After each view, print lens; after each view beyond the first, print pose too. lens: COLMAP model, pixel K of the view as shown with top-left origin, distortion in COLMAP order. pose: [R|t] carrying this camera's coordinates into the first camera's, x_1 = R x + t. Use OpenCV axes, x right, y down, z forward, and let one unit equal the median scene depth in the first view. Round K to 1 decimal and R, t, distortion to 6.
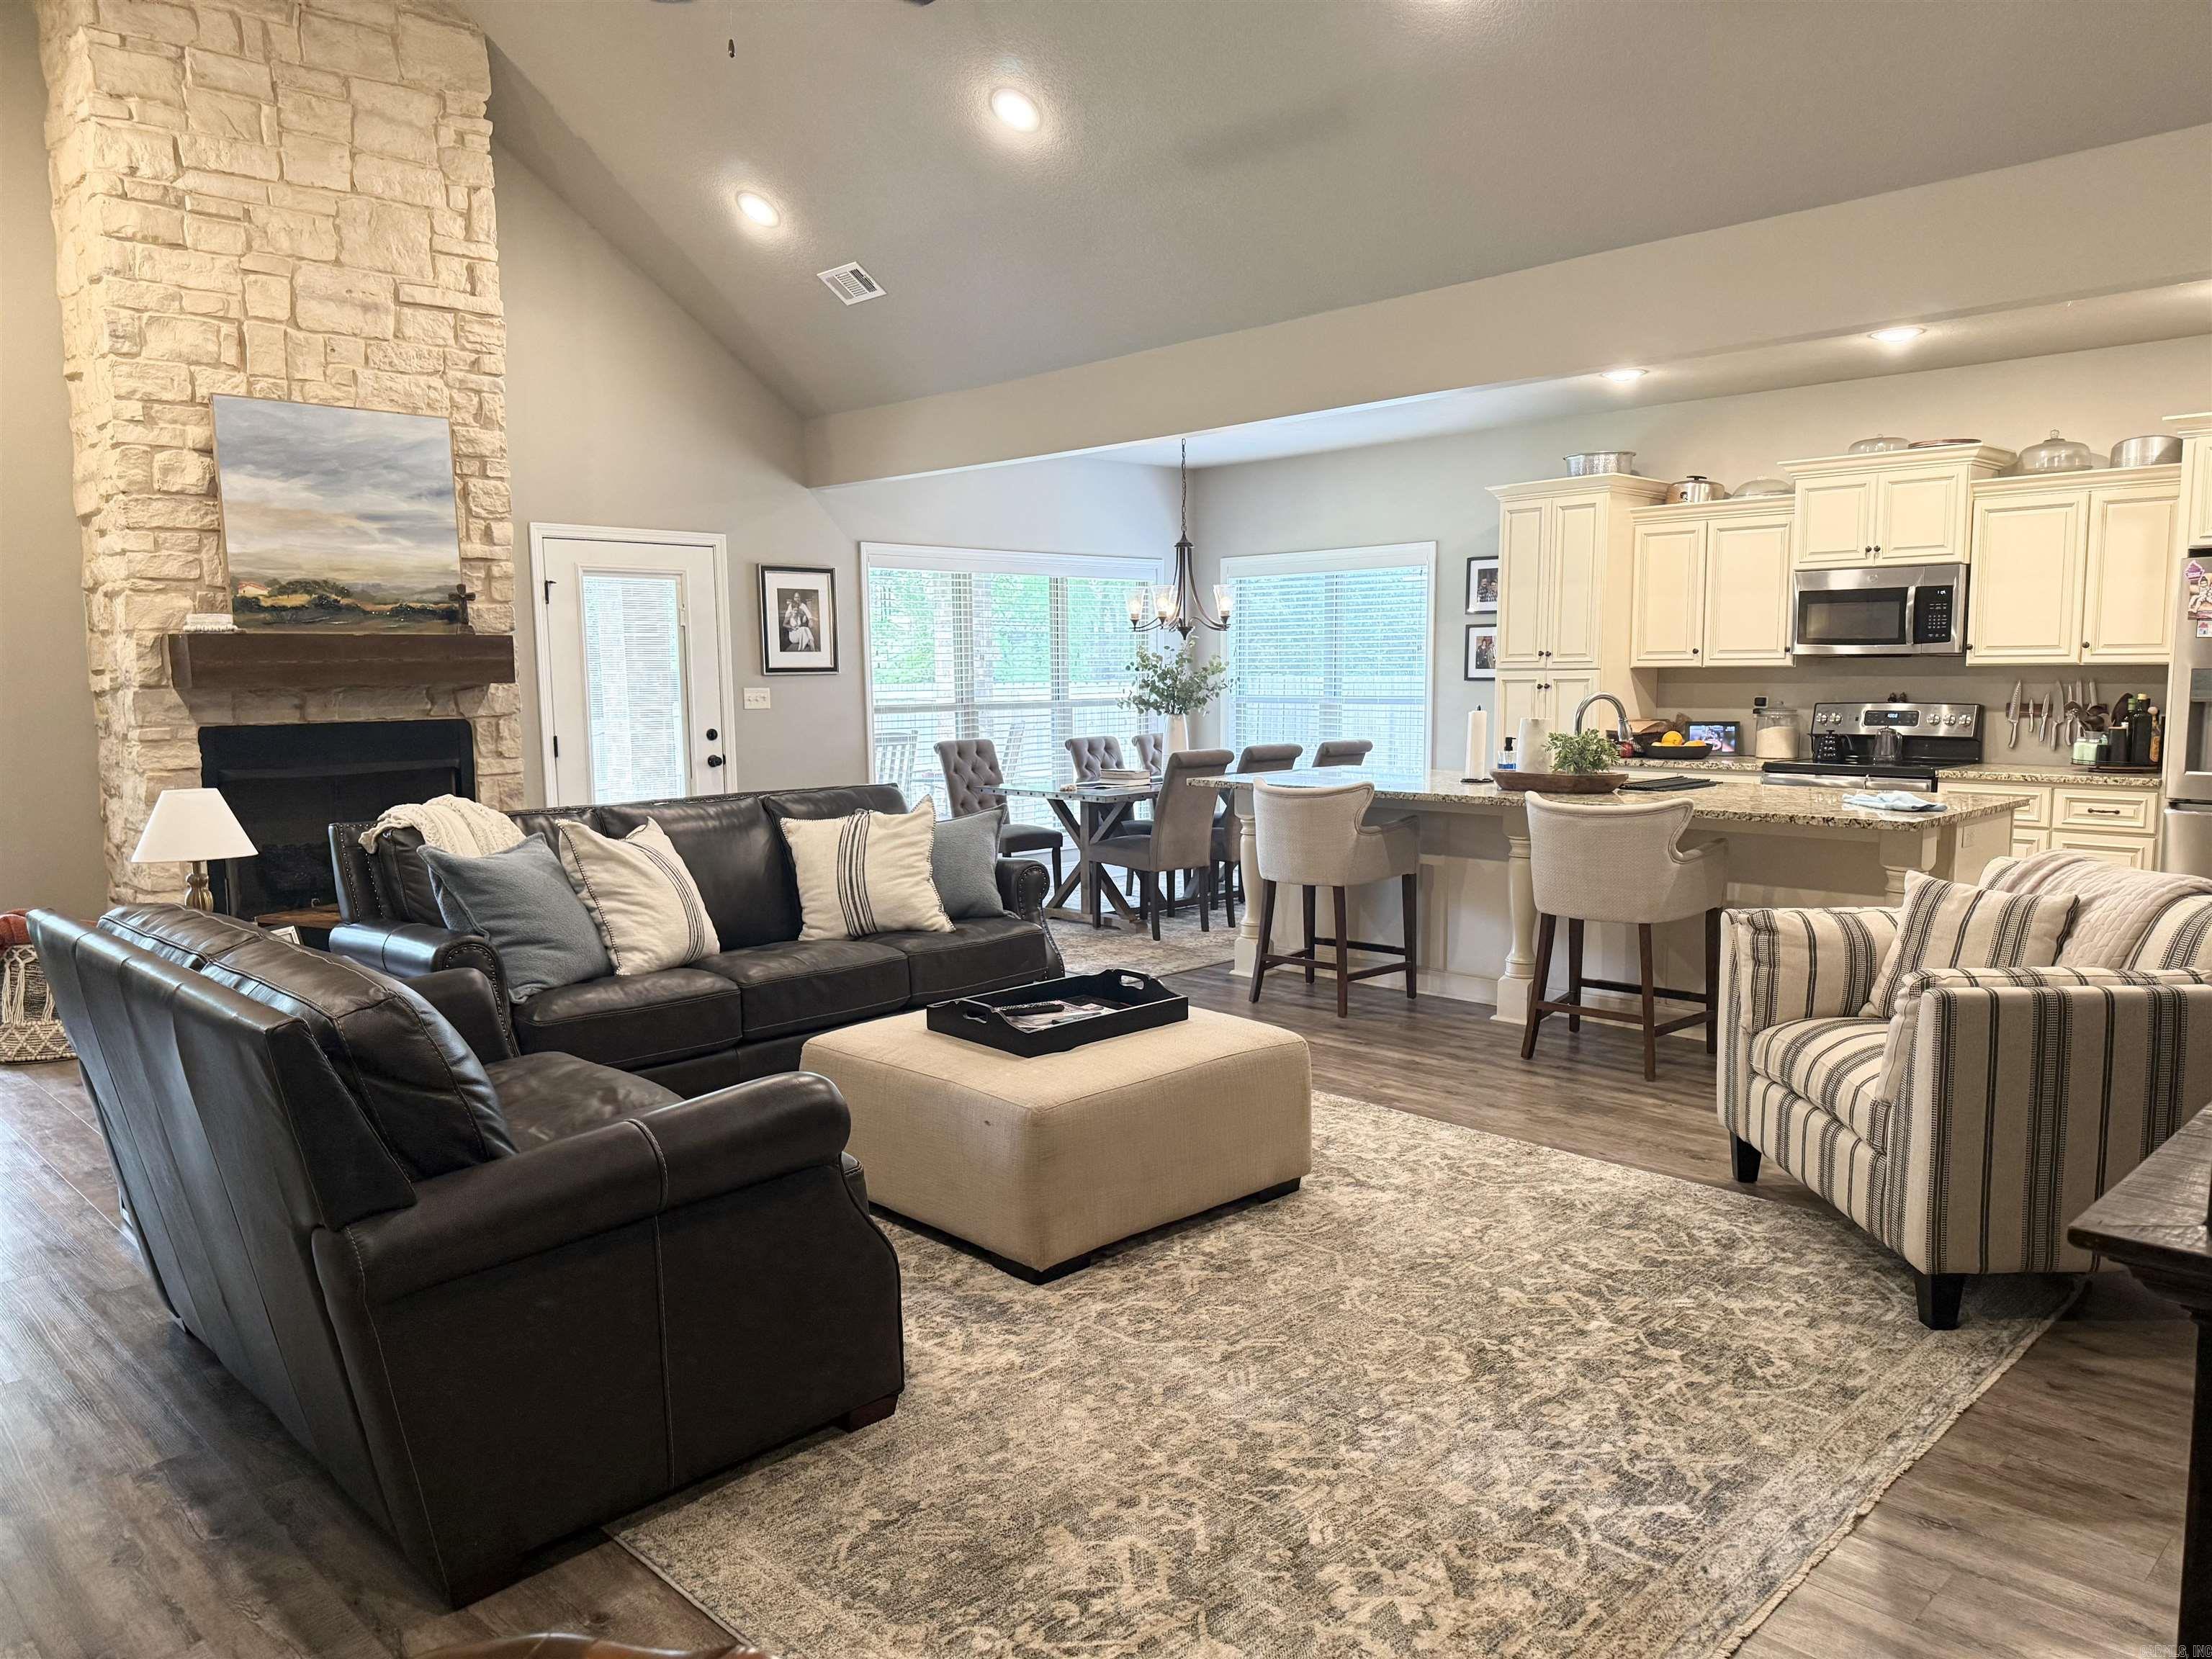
lens RADIAL K [[1561.2, 0, 1107.1], [0, 1561.2, 842.9], [0, 0, 1]] dist [0.065654, -0.075290]
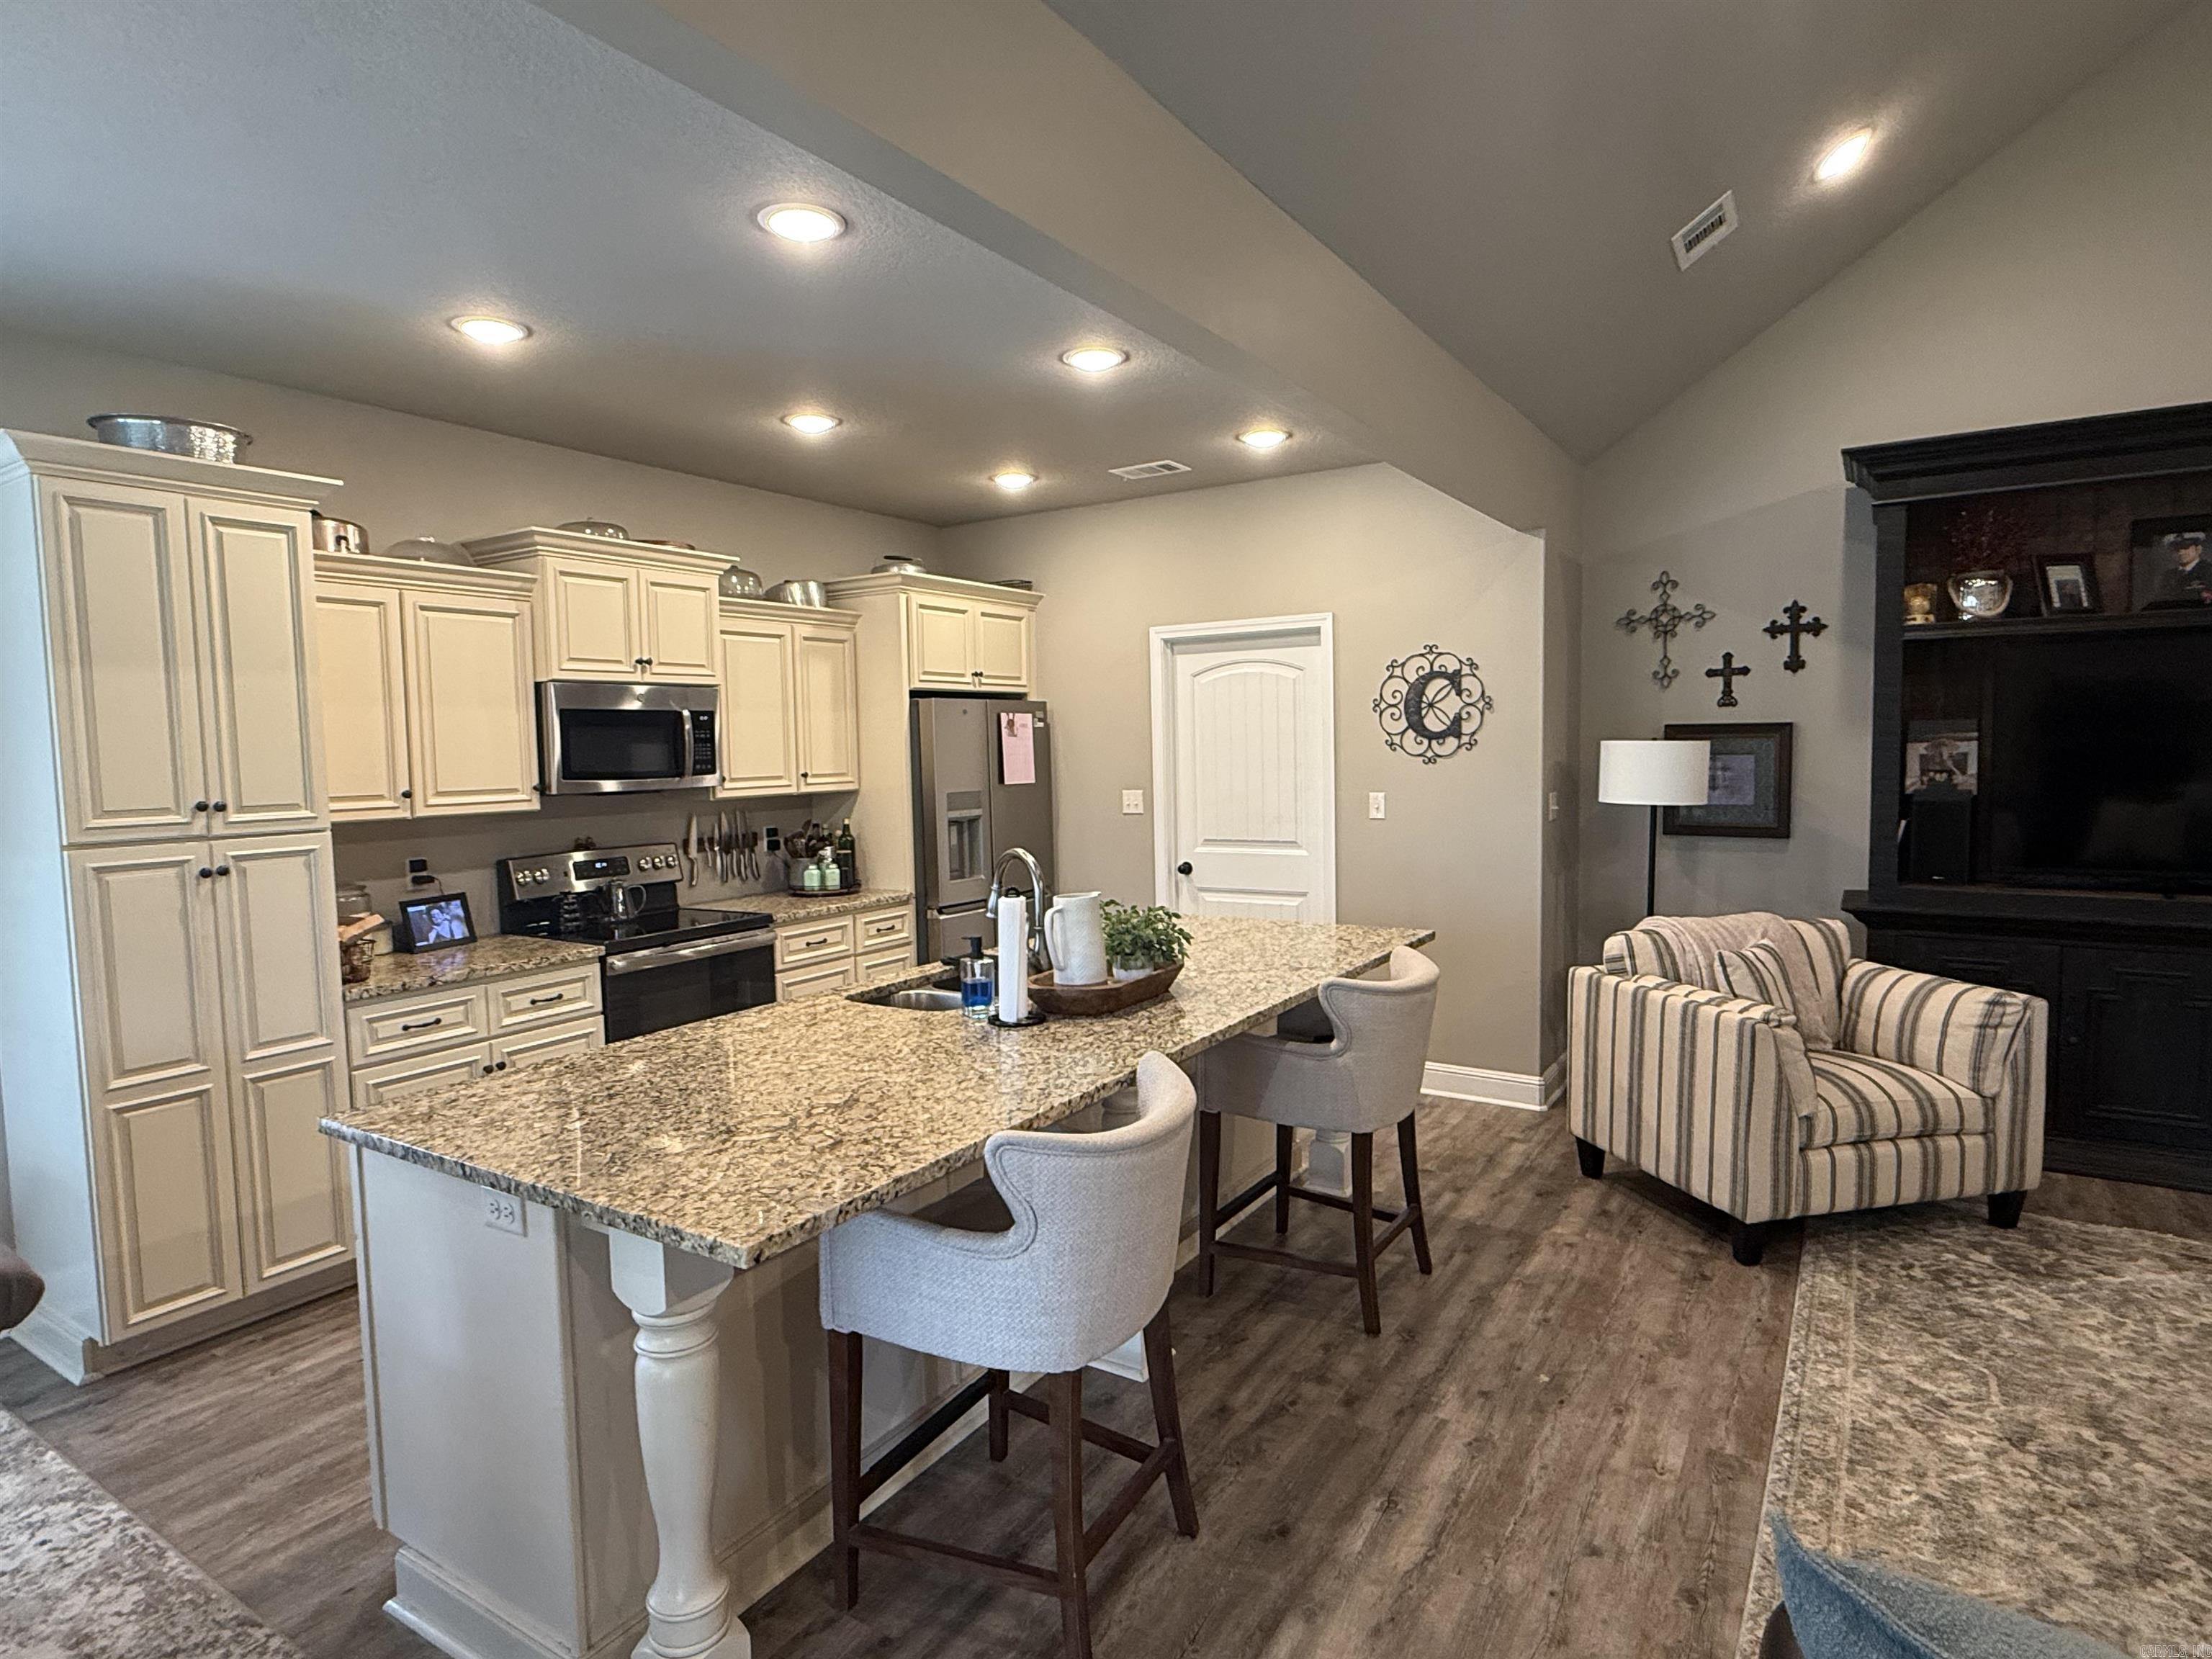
lens RADIAL K [[1206.8, 0, 1093.5], [0, 1206.8, 828.6], [0, 0, 1]] dist [-0.000627, -0.000080]
pose [[-0.208218, -0.055996, 0.976478, -0.200066], [0.133031, 0.987461, 0.084992, -0.143977], [-0.968993, 0.147599, -0.198158, 1.063919]]
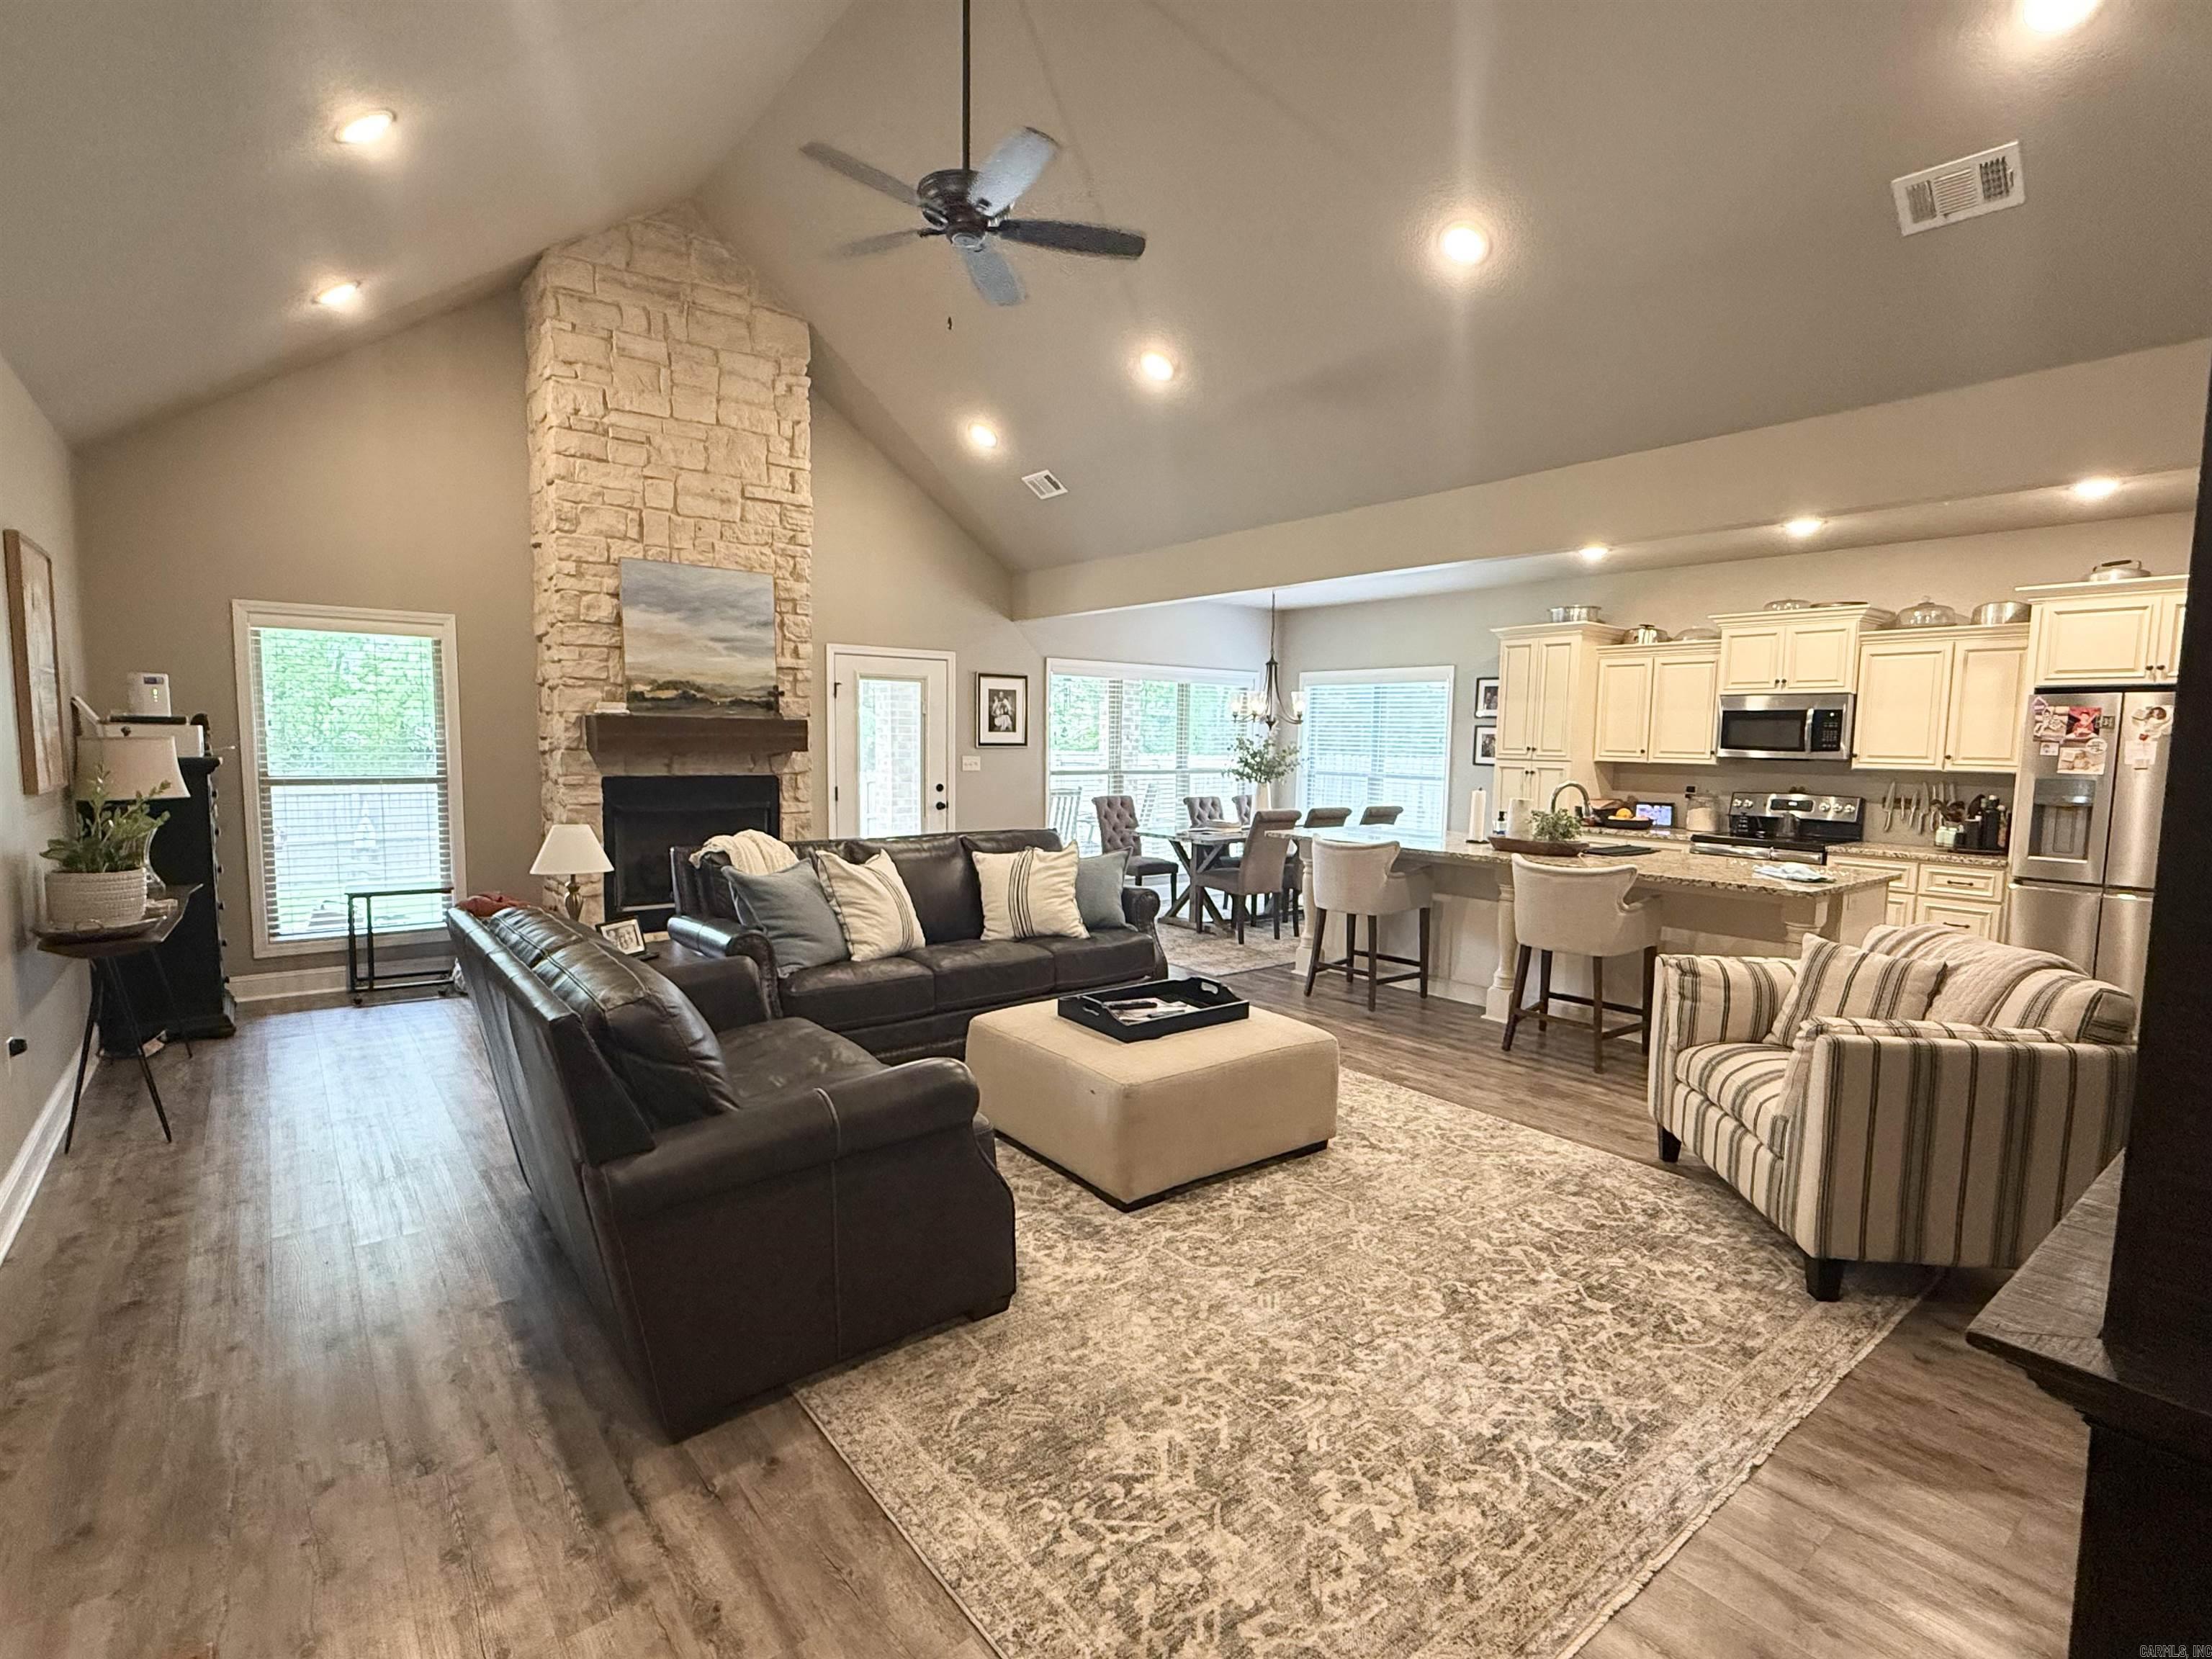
lens RADIAL K [[1063.8, 0, 1112.4], [0, 1063.8, 834.3], [0, 0, 1]] dist [0.001736, 0.002420]
pose [[0.993879, 0.036419, -0.104299, 0.016858], [-0.038809, 0.999026, -0.020983, -0.015243], [0.103433, 0.024902, 0.994325, 0.040509]]
